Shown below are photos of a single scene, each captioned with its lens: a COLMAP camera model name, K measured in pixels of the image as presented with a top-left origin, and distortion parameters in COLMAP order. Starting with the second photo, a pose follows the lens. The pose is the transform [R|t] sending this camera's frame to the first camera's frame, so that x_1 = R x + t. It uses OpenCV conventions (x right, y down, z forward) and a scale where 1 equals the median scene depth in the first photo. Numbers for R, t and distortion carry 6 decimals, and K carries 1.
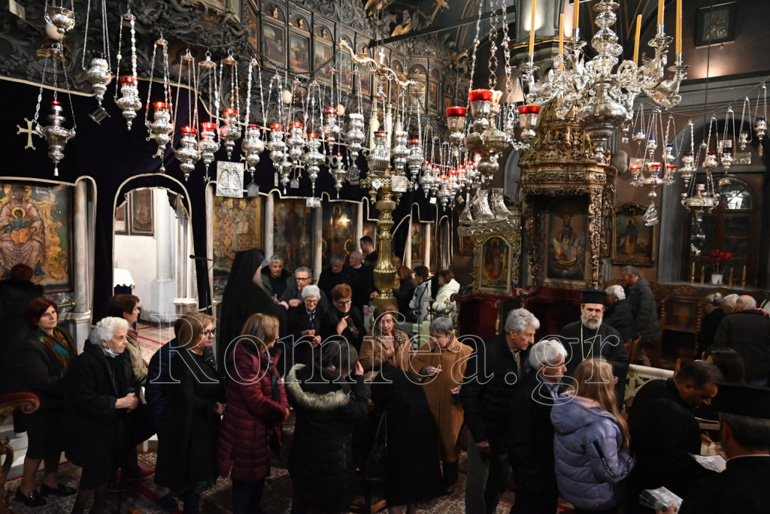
lens RADIAL K [[507.5, 0, 382.7], [0, 507.5, 256.8], [0, 0, 1]] dist [-0.007238, 0.004433]
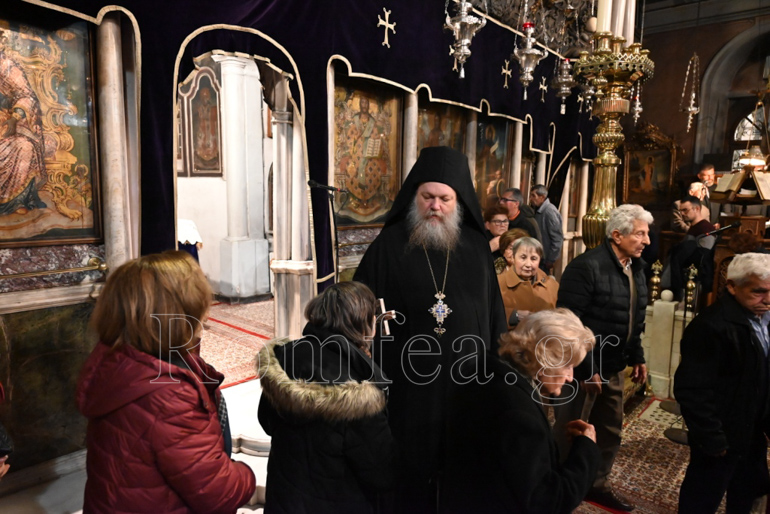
lens RADIAL K [[507.5, 0, 381.5], [0, 507.5, 259.9], [0, 0, 1]] dist [-0.007238, 0.004433]
pose [[0.996556, 0.005393, -0.082748, -0.249631], [-0.000238, 0.998065, 0.062179, 0.046588], [0.082923, -0.061945, 0.994629, 0.445460]]
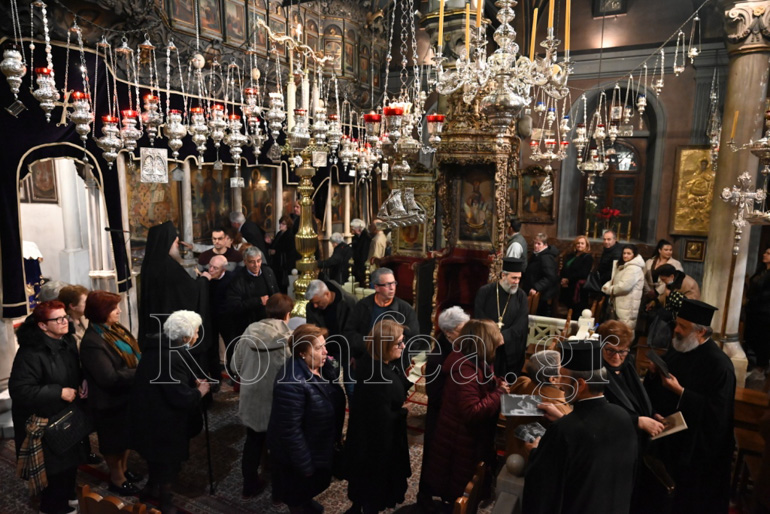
lens RADIAL K [[507.5, 0, 378.8], [0, 507.5, 256.9], [0, 0, 1]] dist [-0.007238, 0.004433]
pose [[0.988492, -0.032586, 0.147719, -0.005378], [0.018986, 0.995526, 0.092561, -0.026855], [-0.150074, -0.088691, 0.984689, -0.042400]]
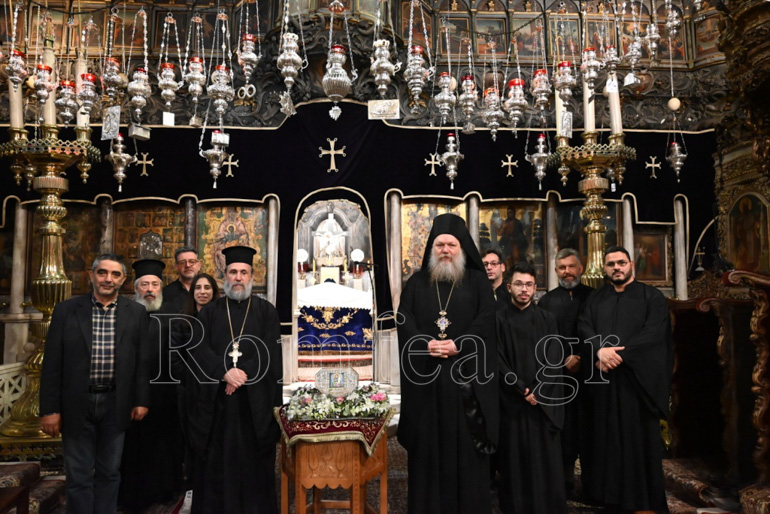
lens RADIAL K [[507.5, 0, 385.3], [0, 507.5, 257.3], [0, 0, 1]] dist [-0.007238, 0.004433]
pose [[0.660043, -0.085118, -0.746390, 0.401334], [-0.021813, 0.990970, -0.132300, 0.120077], [0.750911, 0.103605, 0.652226, 0.373554]]
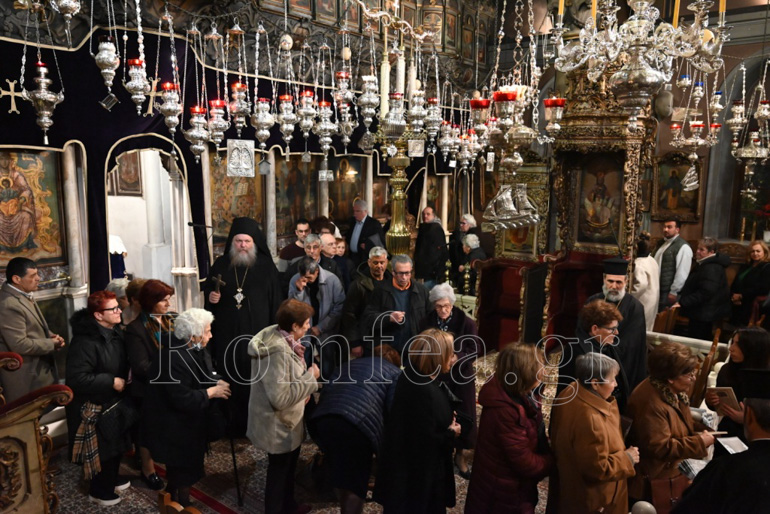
lens RADIAL K [[578.1, 0, 381.1], [0, 578.1, 258.9], [0, 0, 1]] dist [-0.005818, 0.006398]
pose [[0.999737, -0.011501, -0.019832, -0.008706], [0.013305, 0.995540, 0.093400, -0.030139], [0.018669, -0.093640, 0.995431, -0.045729]]
